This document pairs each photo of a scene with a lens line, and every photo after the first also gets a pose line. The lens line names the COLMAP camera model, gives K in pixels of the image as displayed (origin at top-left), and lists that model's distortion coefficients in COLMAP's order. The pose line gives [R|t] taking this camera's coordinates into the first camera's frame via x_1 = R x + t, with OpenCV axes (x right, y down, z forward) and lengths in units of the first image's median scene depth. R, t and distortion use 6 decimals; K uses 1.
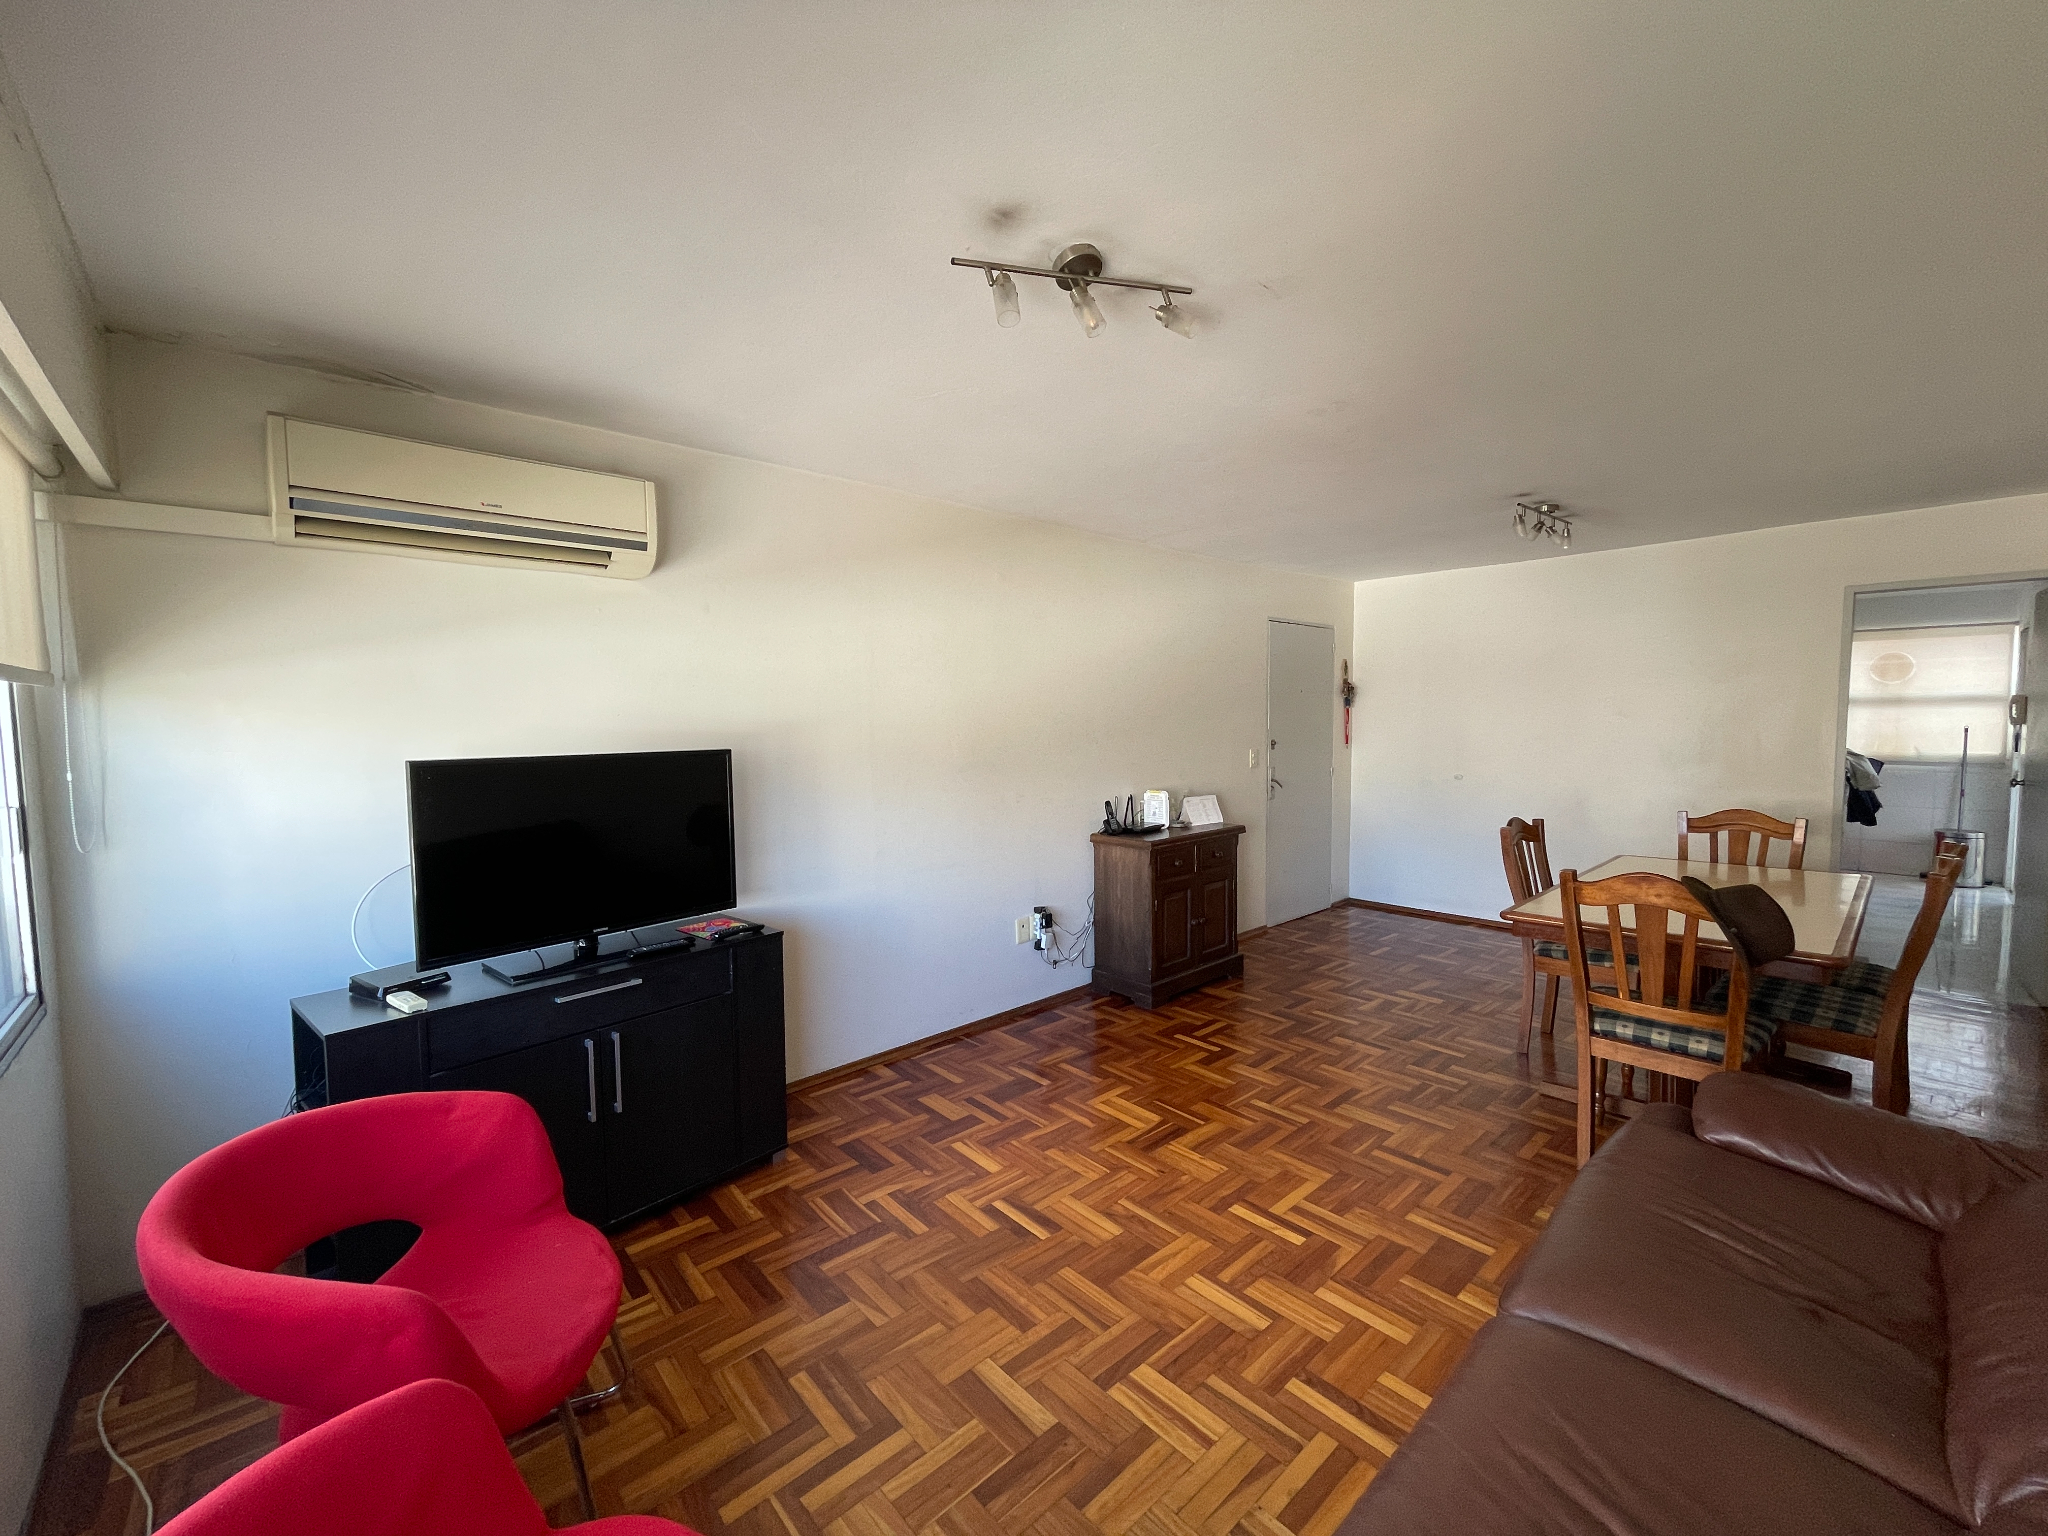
lens RADIAL K [[827.8, 0, 1019.6], [0, 827.8, 766.8], [0, 0, 1]] dist [-0.002786, 0.000463]
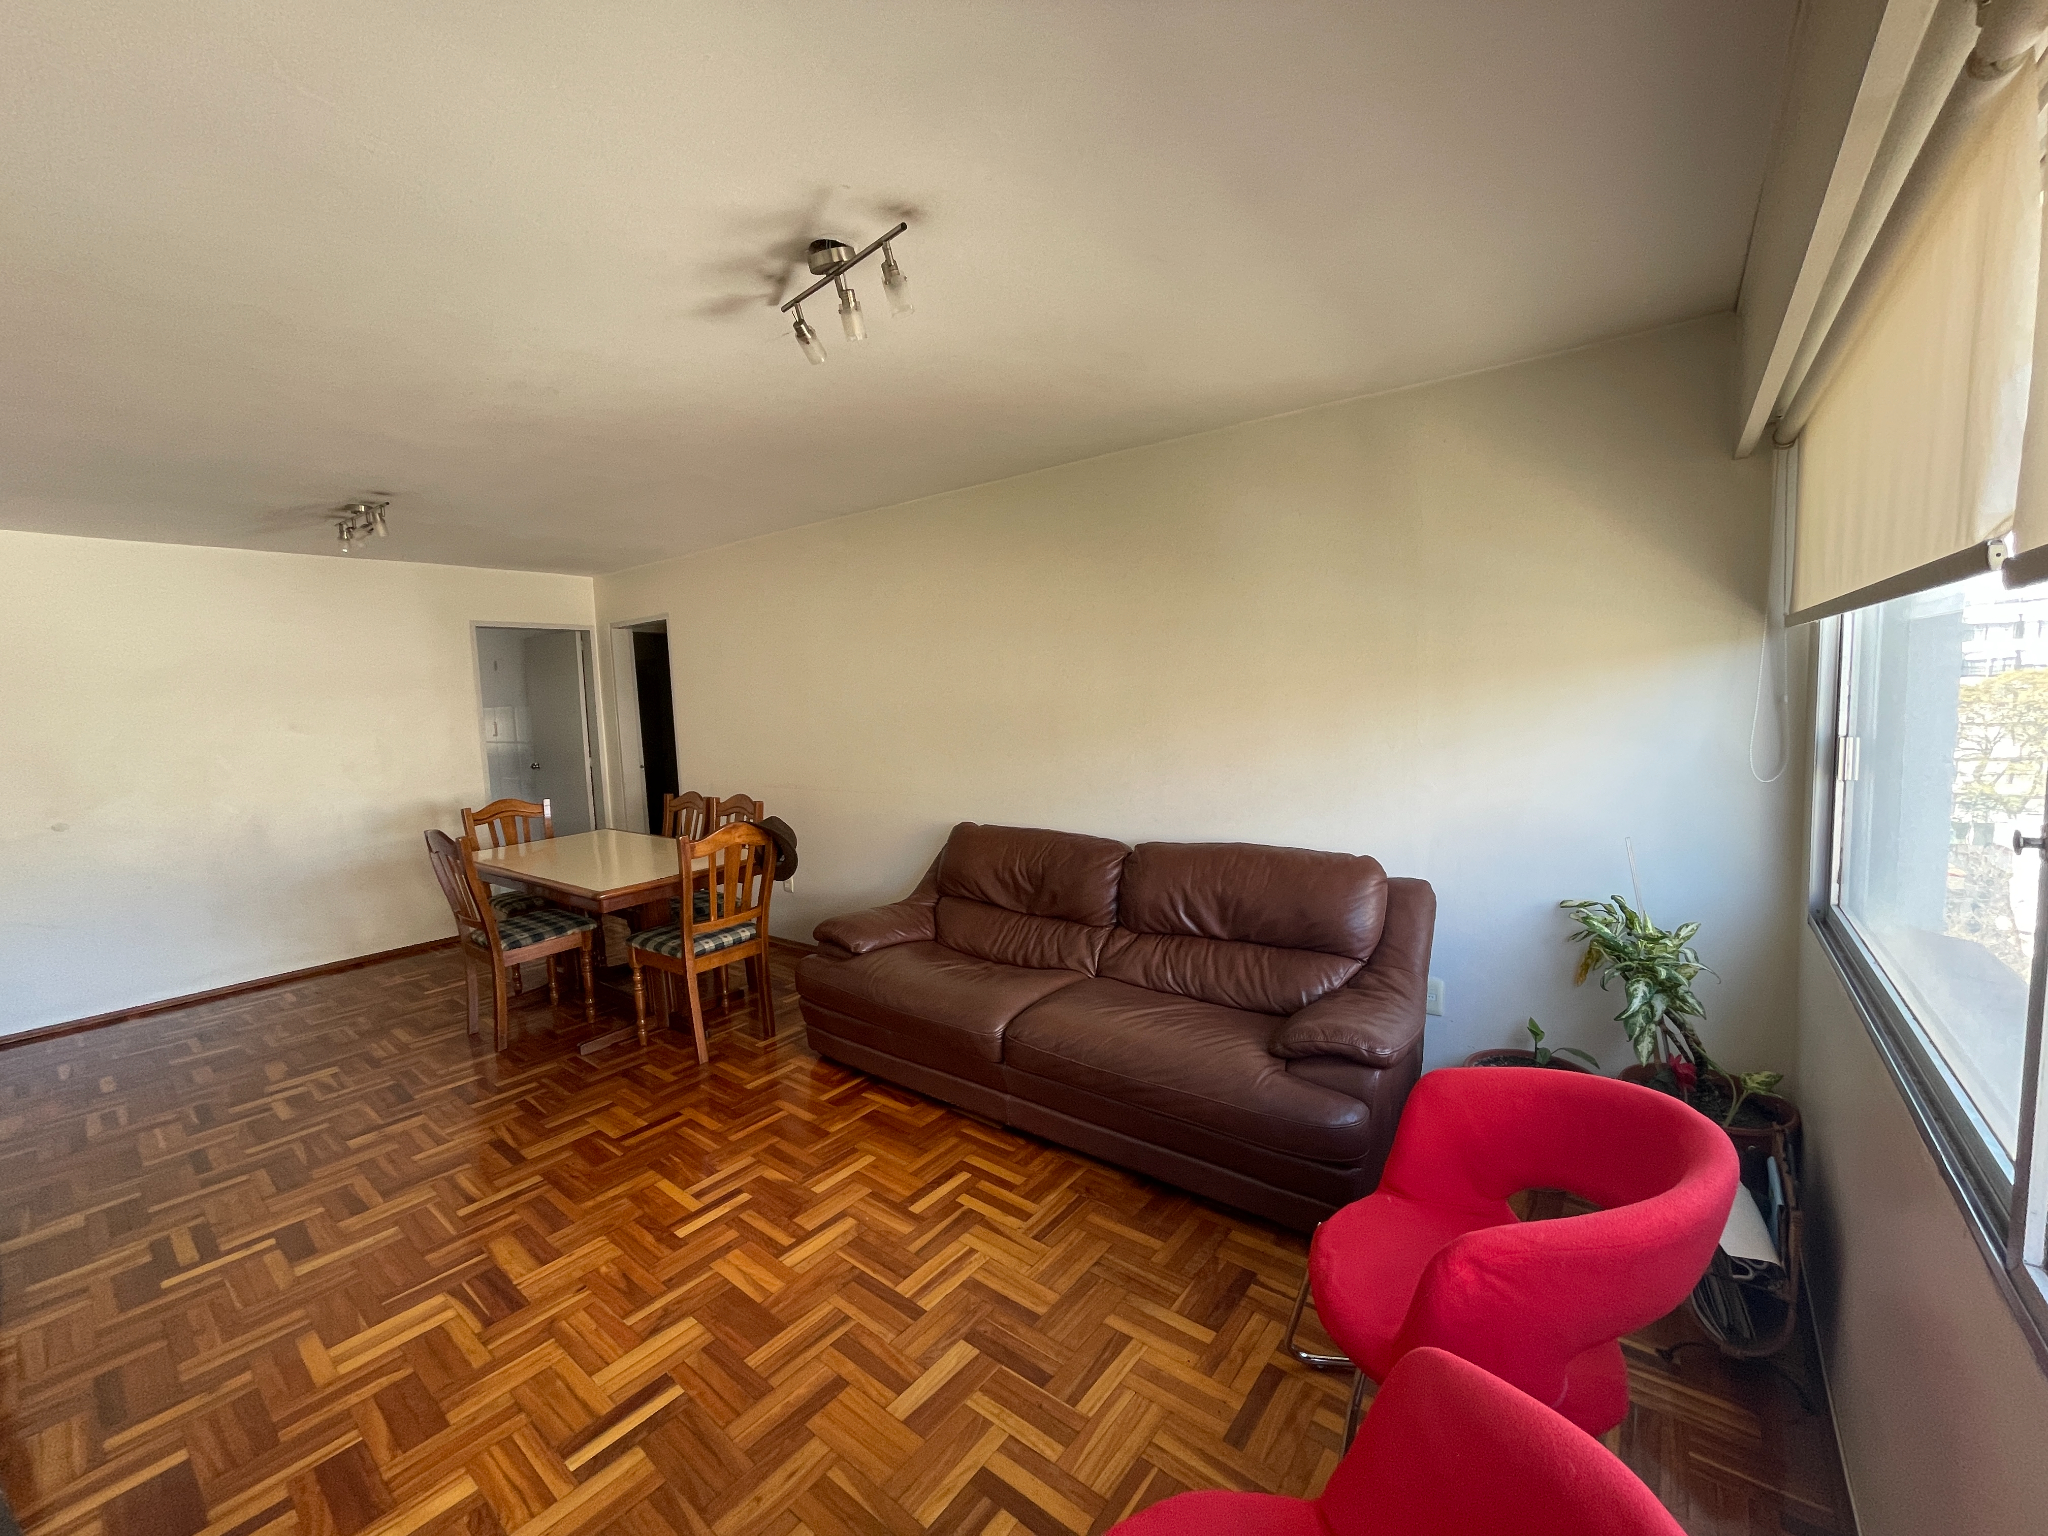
lens RADIAL K [[827.8, 0, 1019.2], [0, 827.8, 771.6], [0, 0, 1]] dist [-0.002786, 0.000463]
pose [[-0.164120, -0.075020, 0.983584, -0.699264], [0.100352, 0.990661, 0.092304, -0.040560], [-0.981323, 0.113854, -0.155059, 0.706104]]
